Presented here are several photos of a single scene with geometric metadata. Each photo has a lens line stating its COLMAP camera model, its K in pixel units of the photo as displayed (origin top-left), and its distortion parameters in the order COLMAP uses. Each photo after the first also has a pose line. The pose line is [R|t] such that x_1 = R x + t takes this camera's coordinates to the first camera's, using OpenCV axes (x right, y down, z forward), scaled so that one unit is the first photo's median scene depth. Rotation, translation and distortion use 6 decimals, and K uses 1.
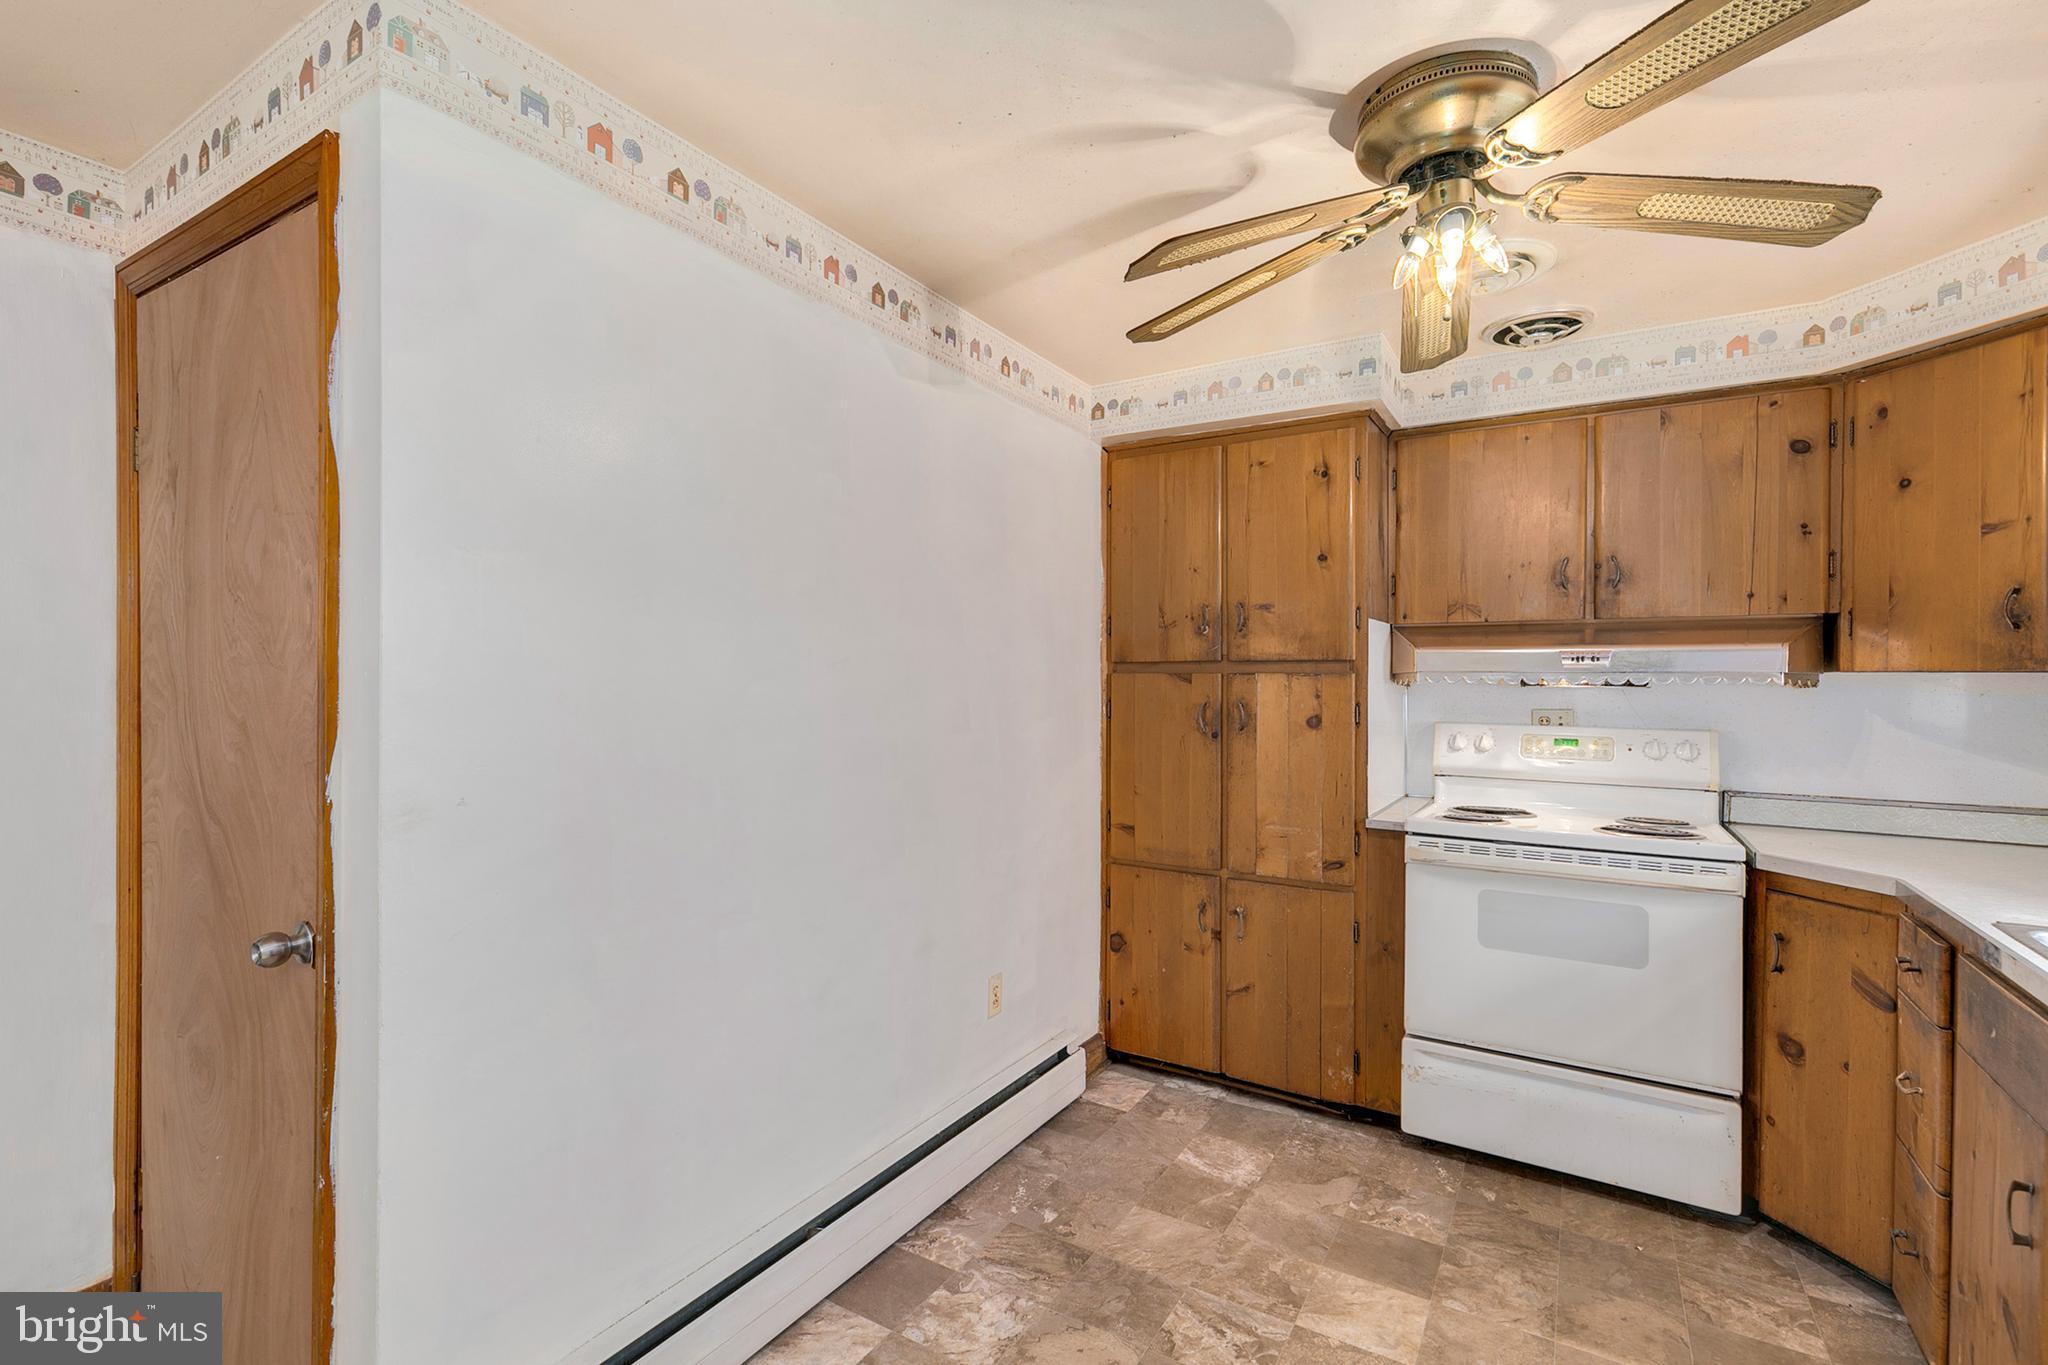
lens RADIAL K [[934.1, 0, 1060.0], [0, 934.1, 684.7], [0, 0, 1]] dist [0.010370, -0.001802]
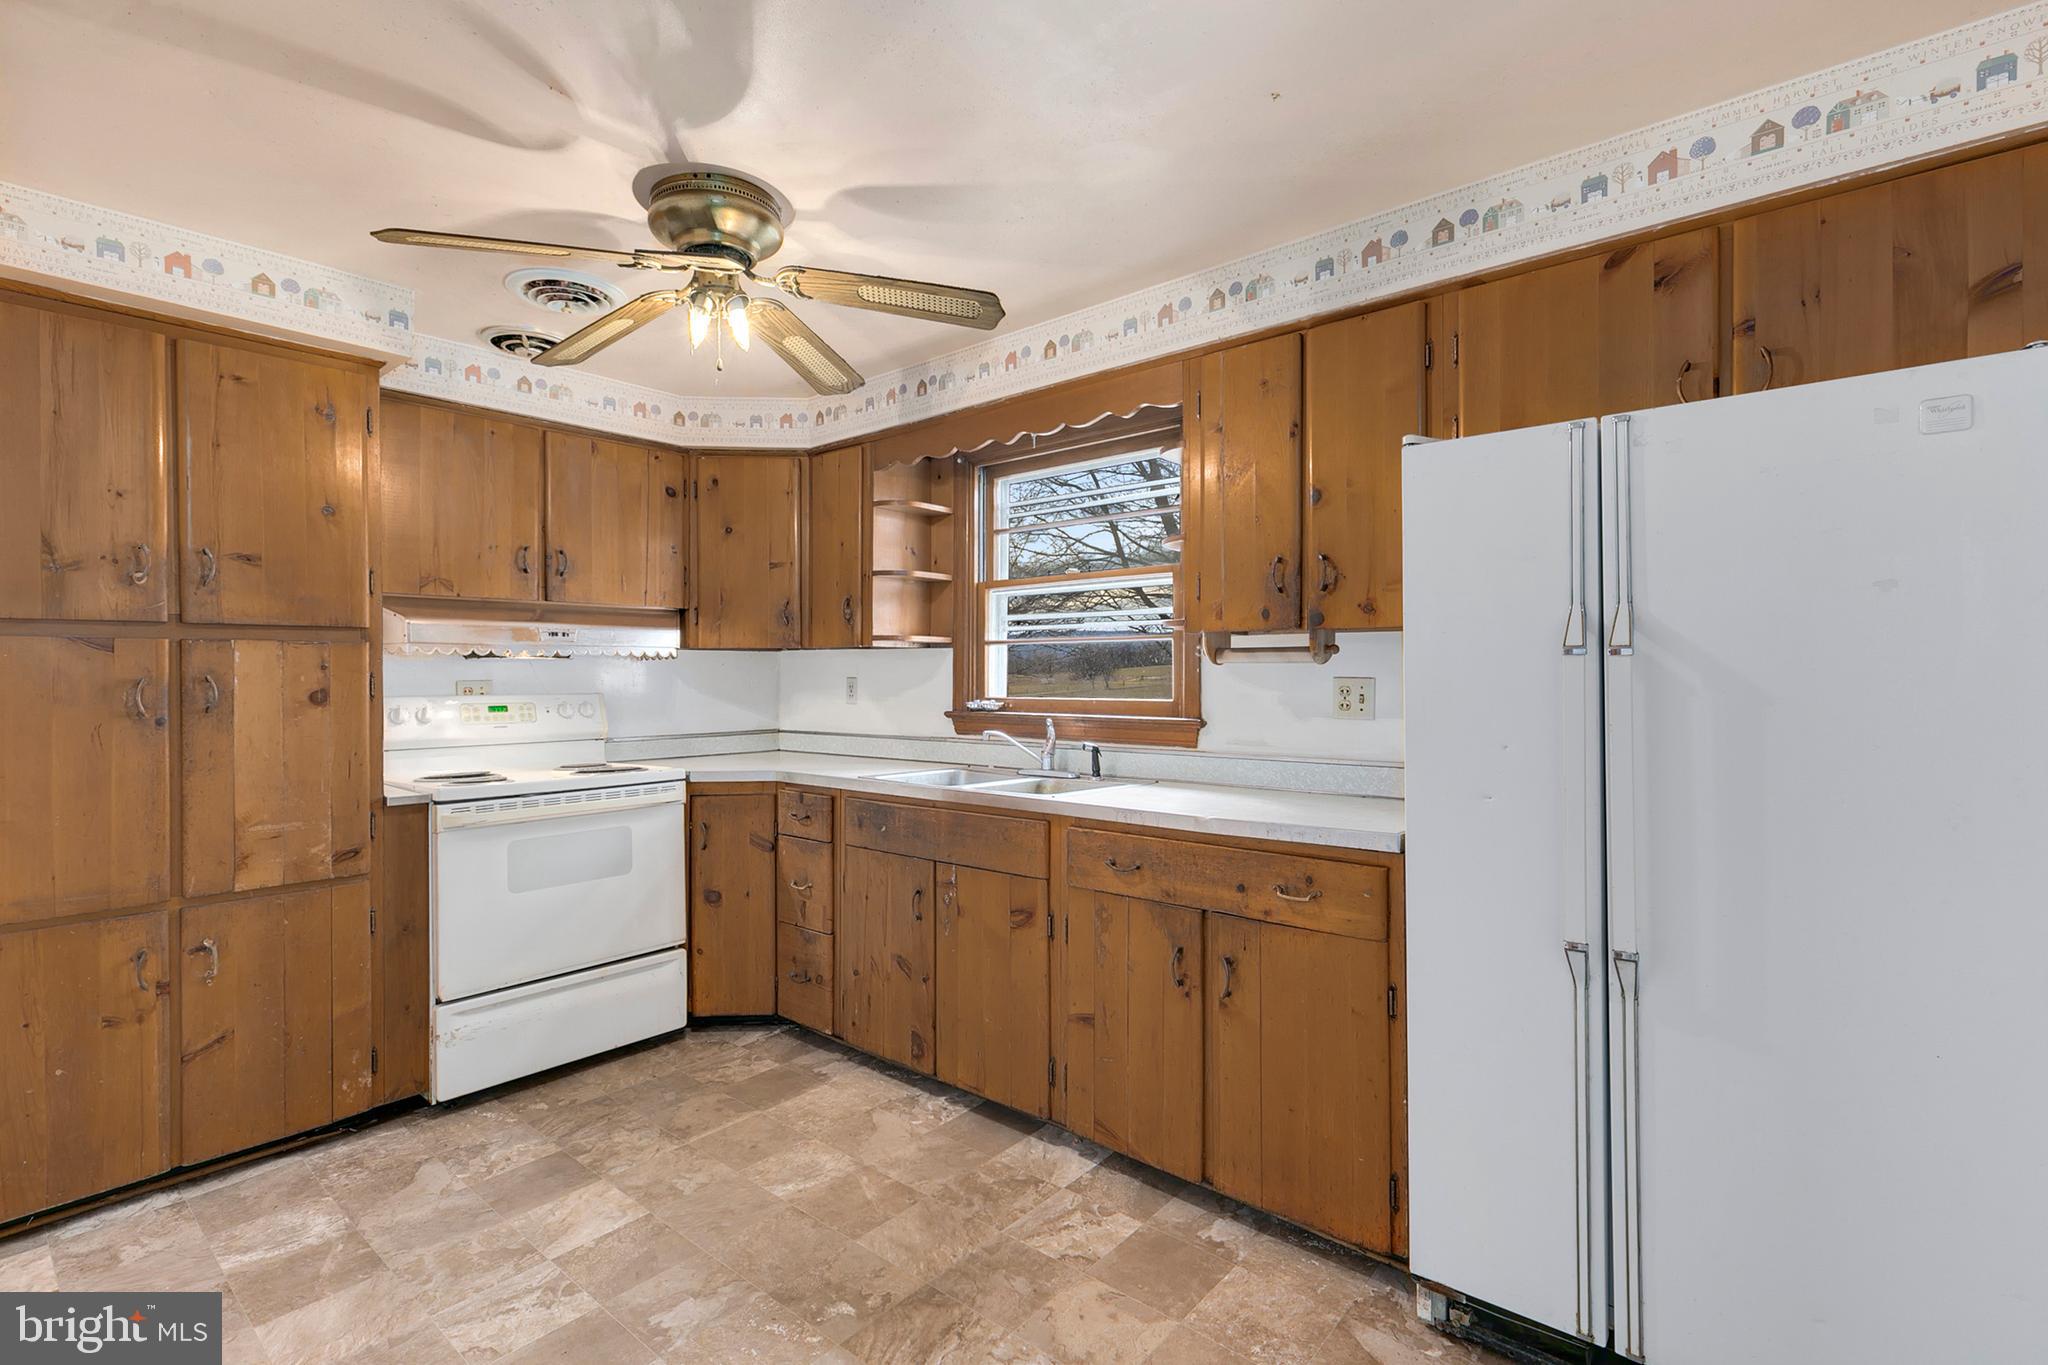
lens RADIAL K [[934.1, 0, 984.4], [0, 934.1, 678.6], [0, 0, 1]] dist [0.010370, -0.001802]
pose [[0.190318, -0.014471, 0.981616, -0.529555], [0.008419, 0.999879, 0.013108, 0.018315], [-0.981686, 0.005770, 0.190417, 0.251549]]
